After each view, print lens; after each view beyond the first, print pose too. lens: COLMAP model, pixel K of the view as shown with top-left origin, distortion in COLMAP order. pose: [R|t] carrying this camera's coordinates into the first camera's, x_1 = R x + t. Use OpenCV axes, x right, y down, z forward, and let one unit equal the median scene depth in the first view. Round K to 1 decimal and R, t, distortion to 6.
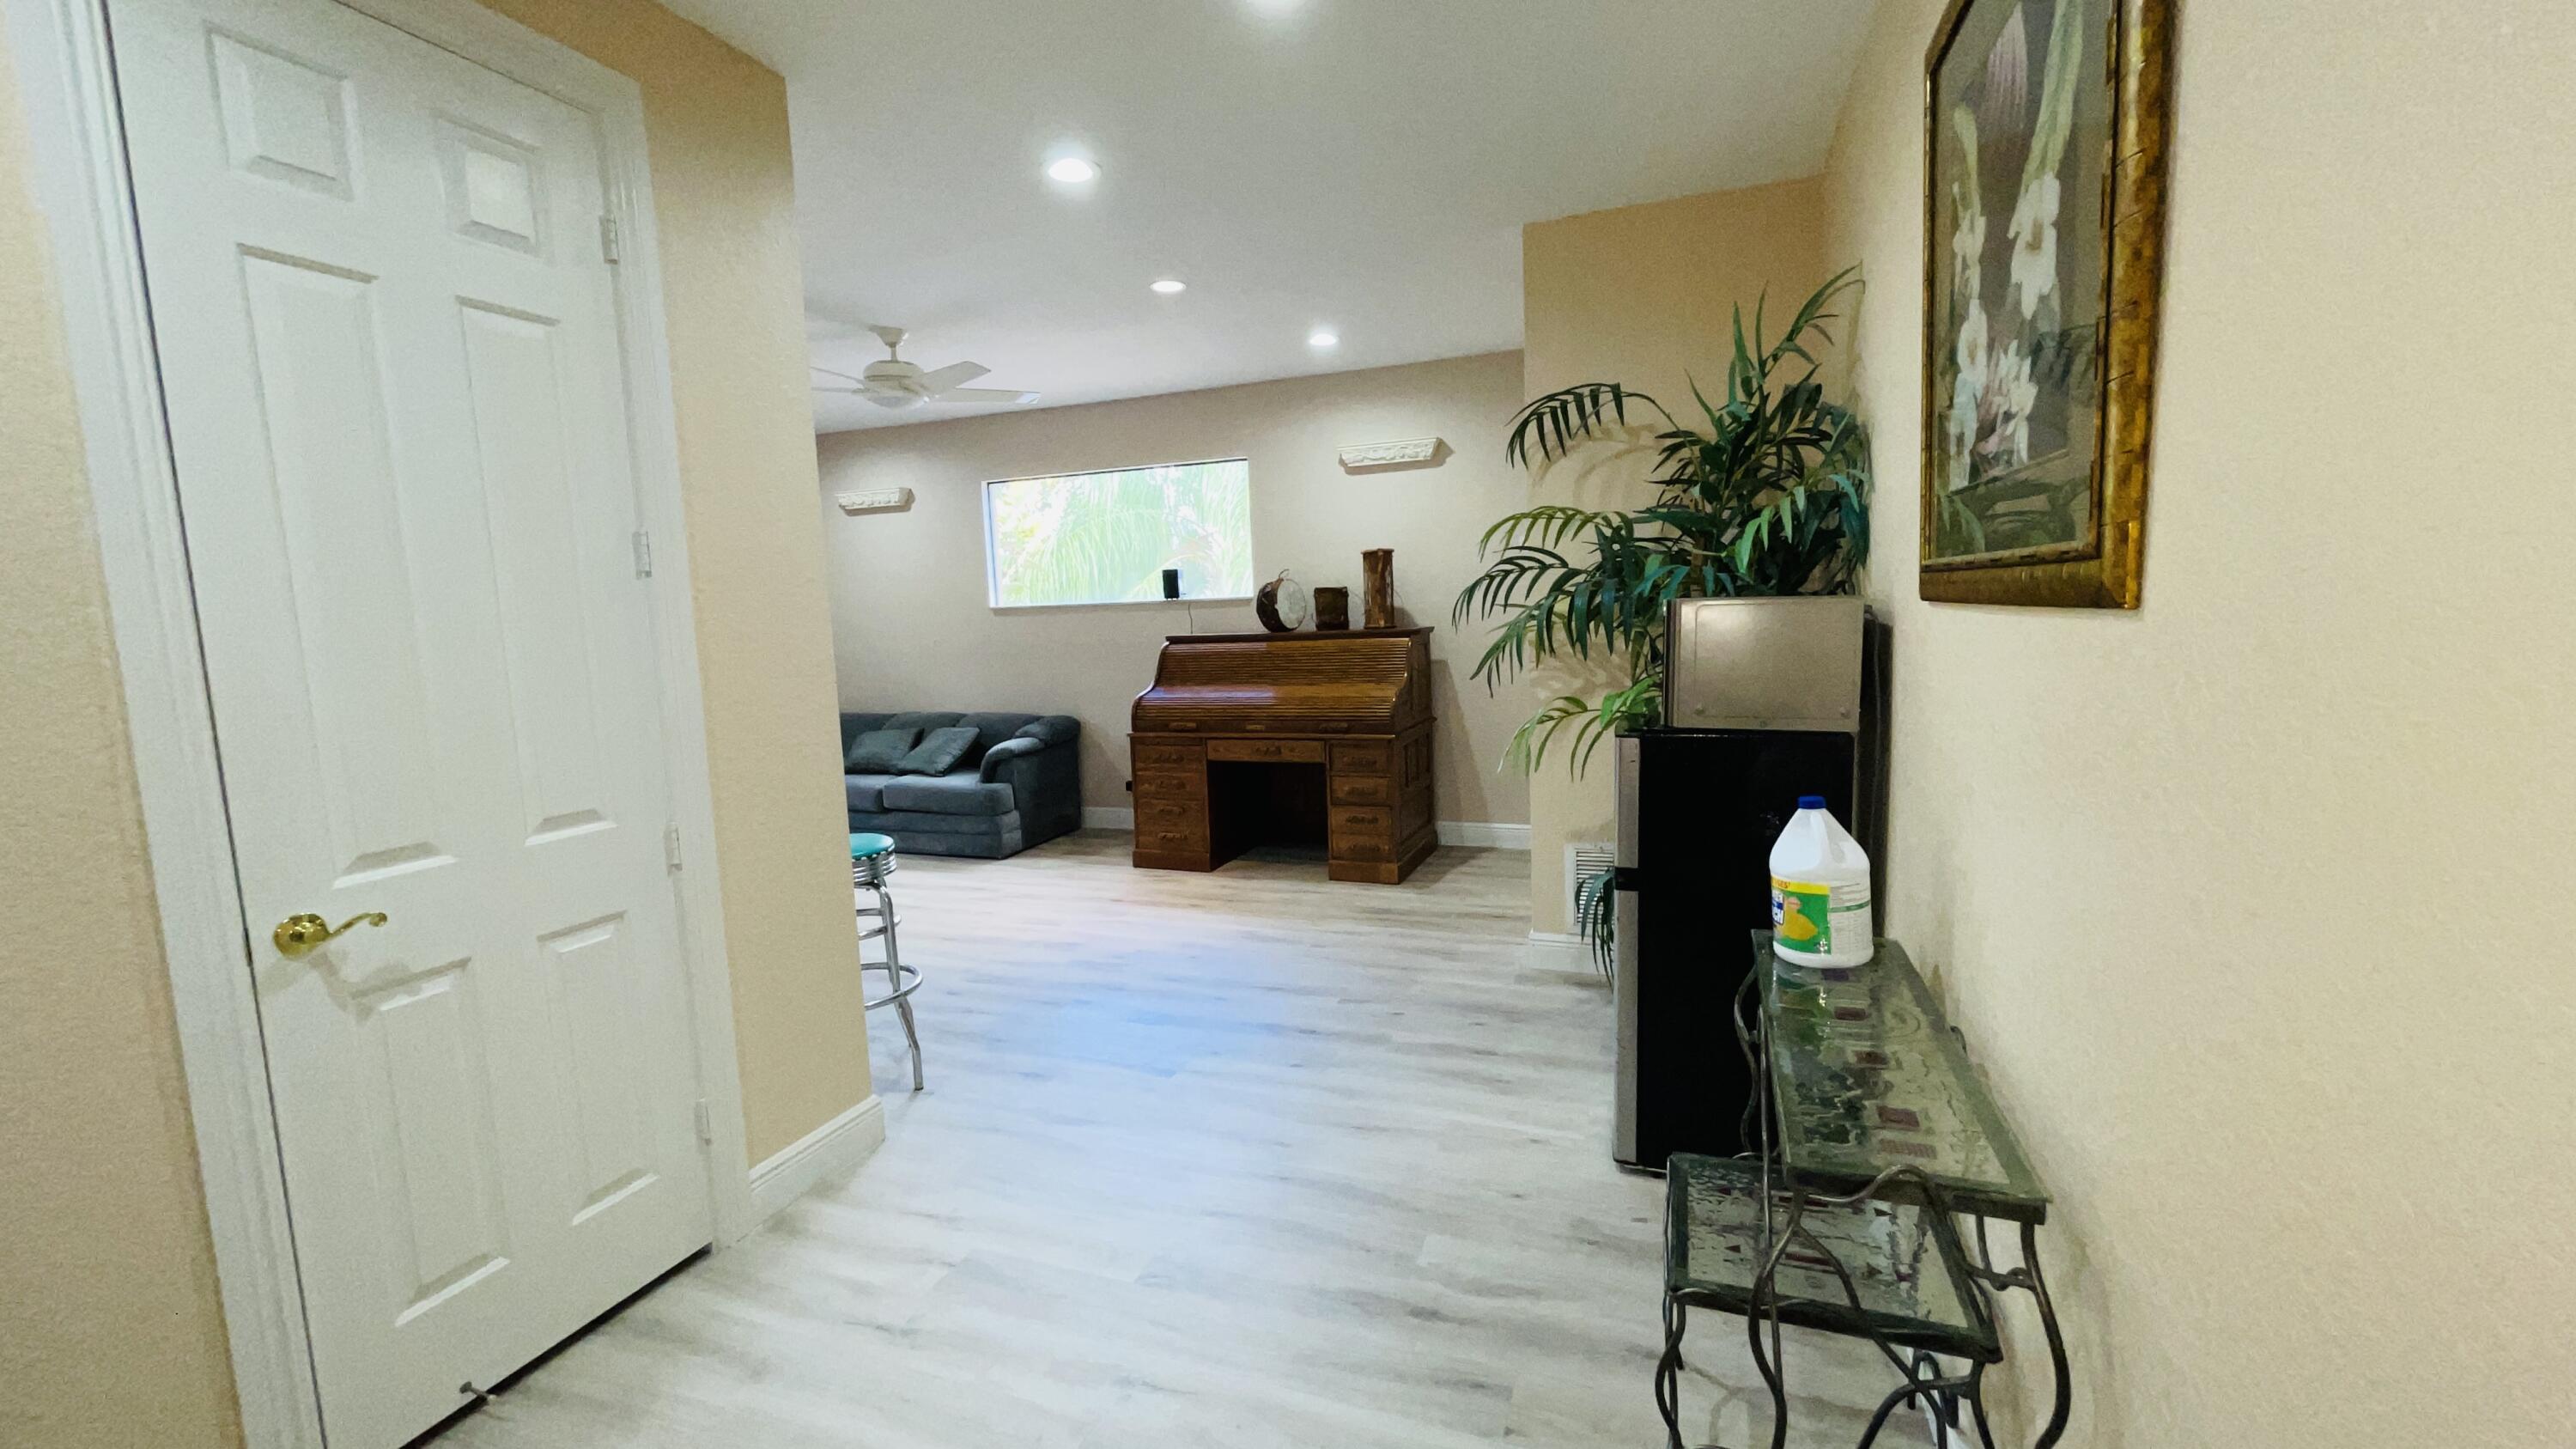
lens RADIAL K [[1052.5, 0, 1288.0], [0, 1052.5, 724.5], [0, 0, 1]] dist [0.095178, -0.000003]
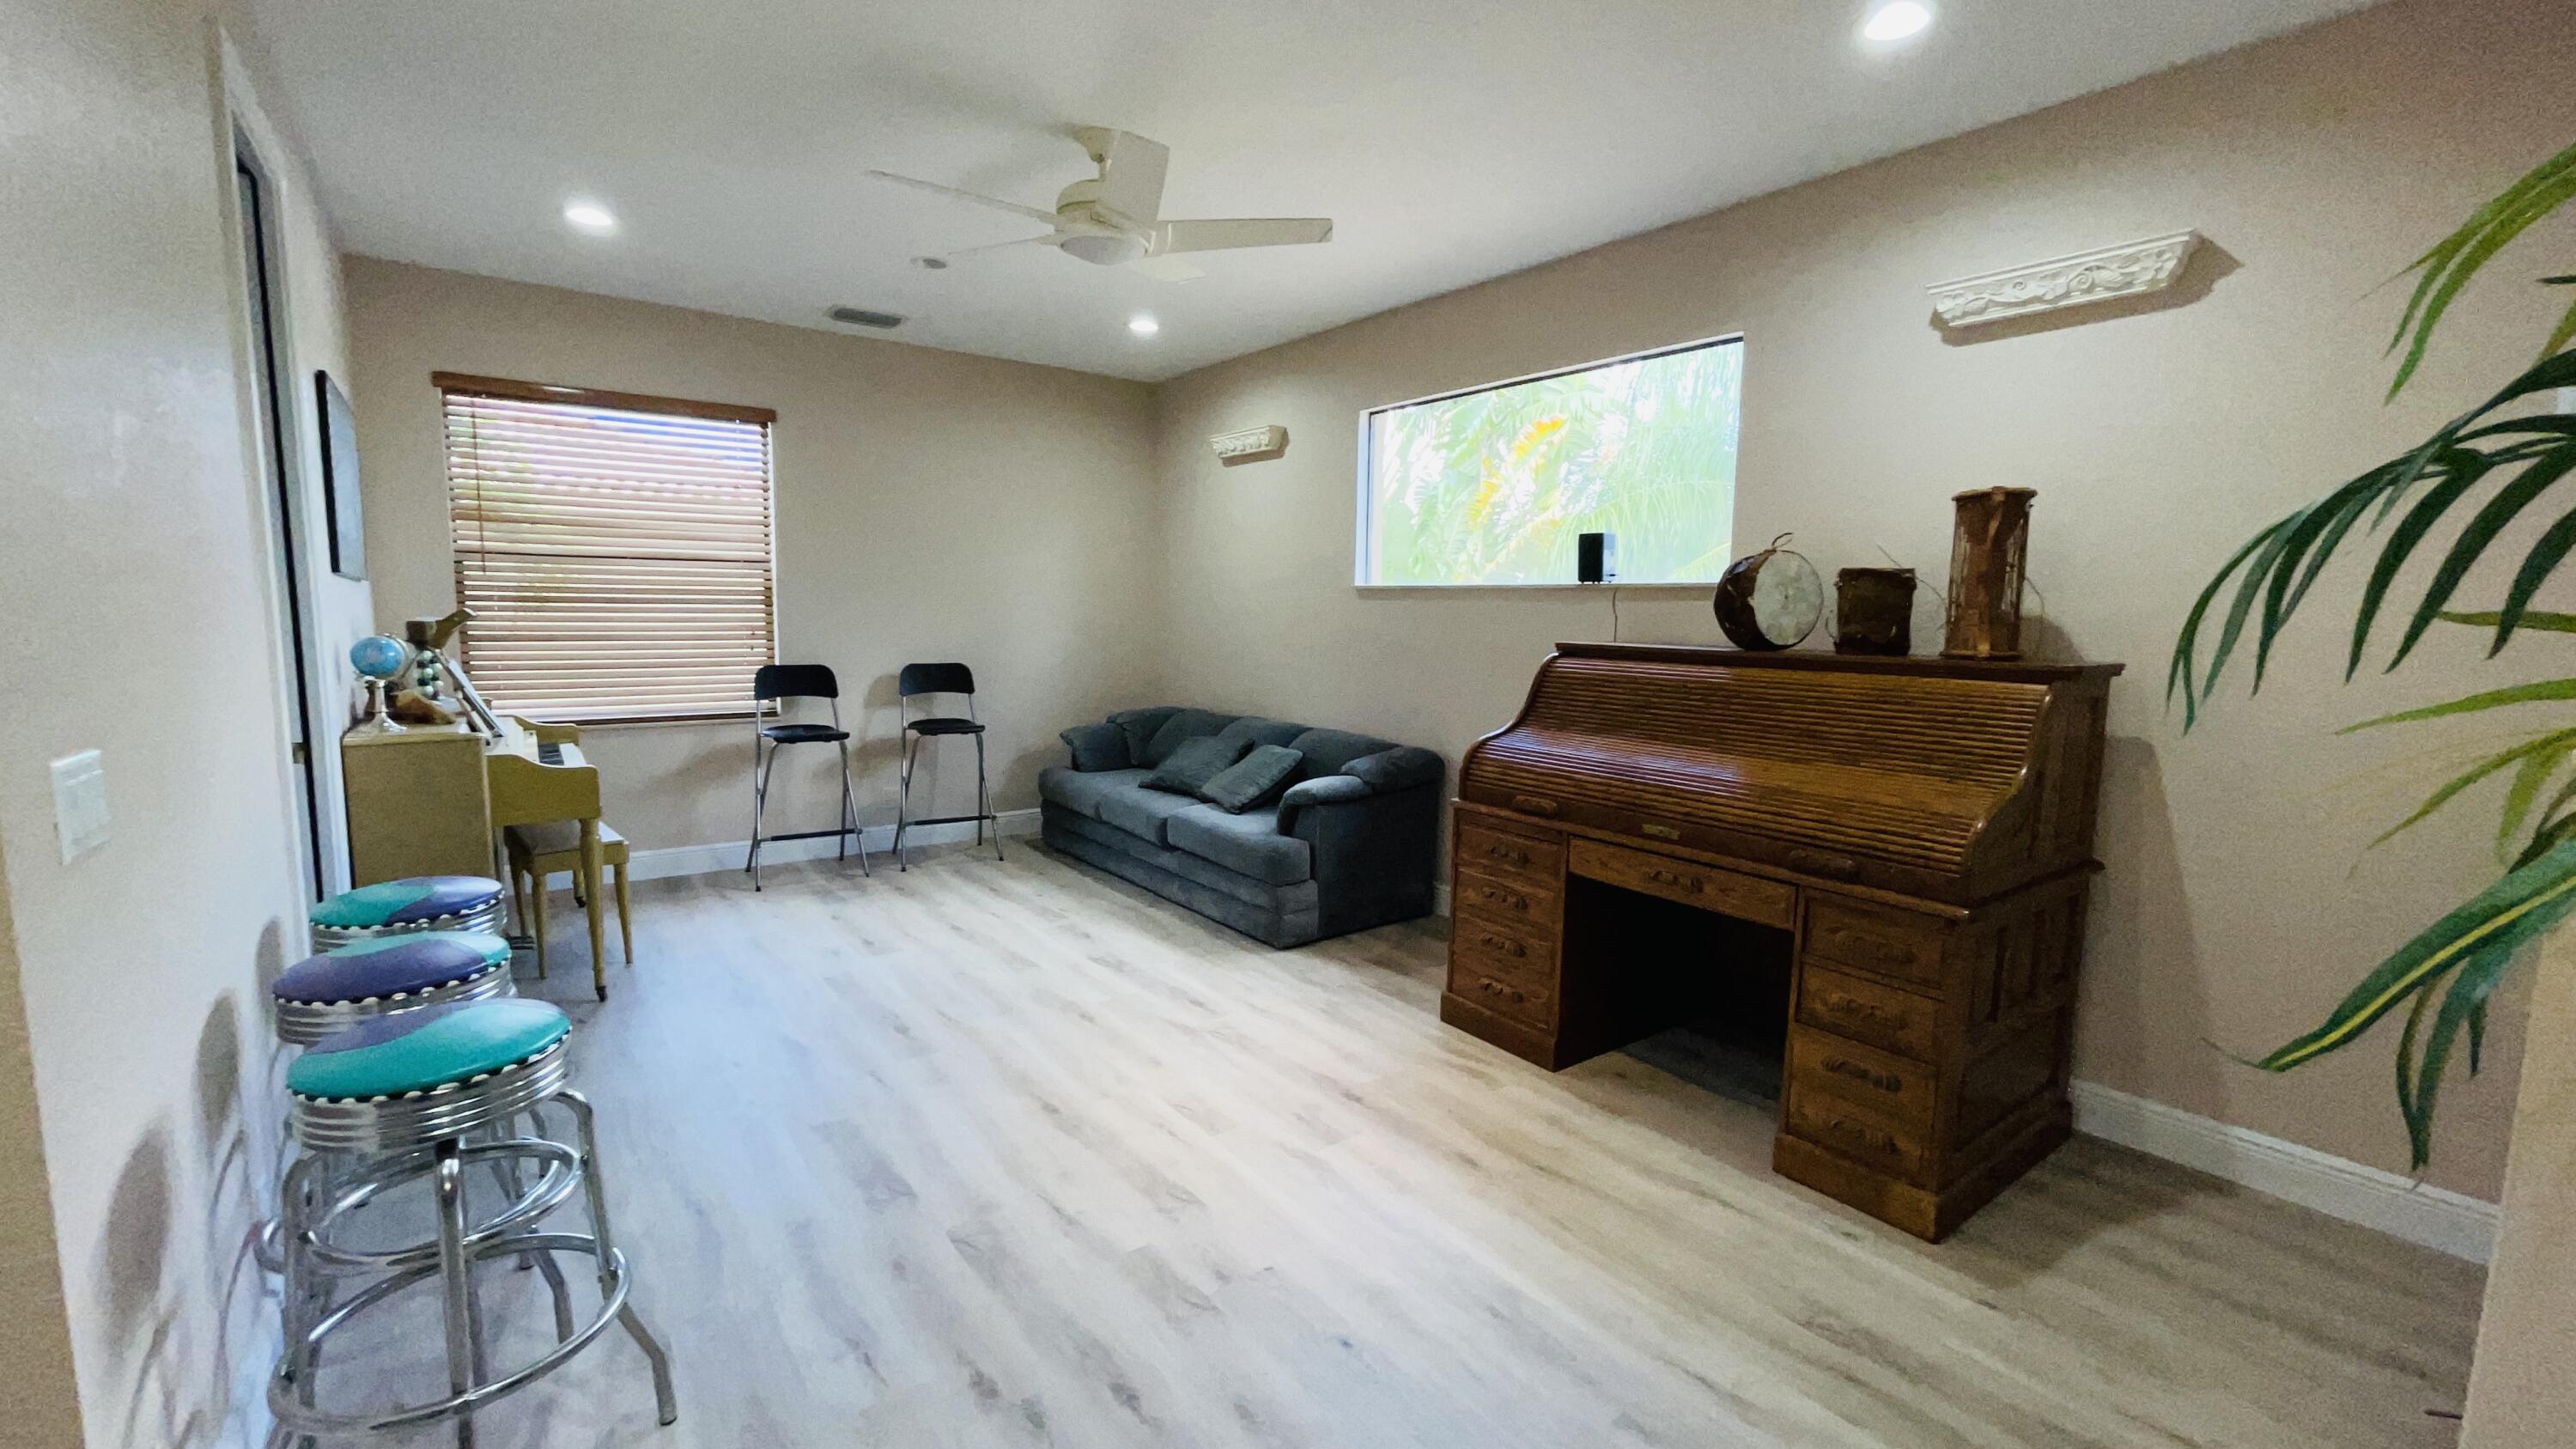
lens RADIAL K [[1042.1, 0, 1287.3], [0, 1042.1, 729.3], [0, 0, 1]] dist [-0.000348, 0.000018]
pose [[0.846898, 0.115184, -0.519130, 0.069581], [-0.108300, 0.993158, 0.043682, -0.046187], [0.520610, 0.019228, 0.853578, 0.437609]]
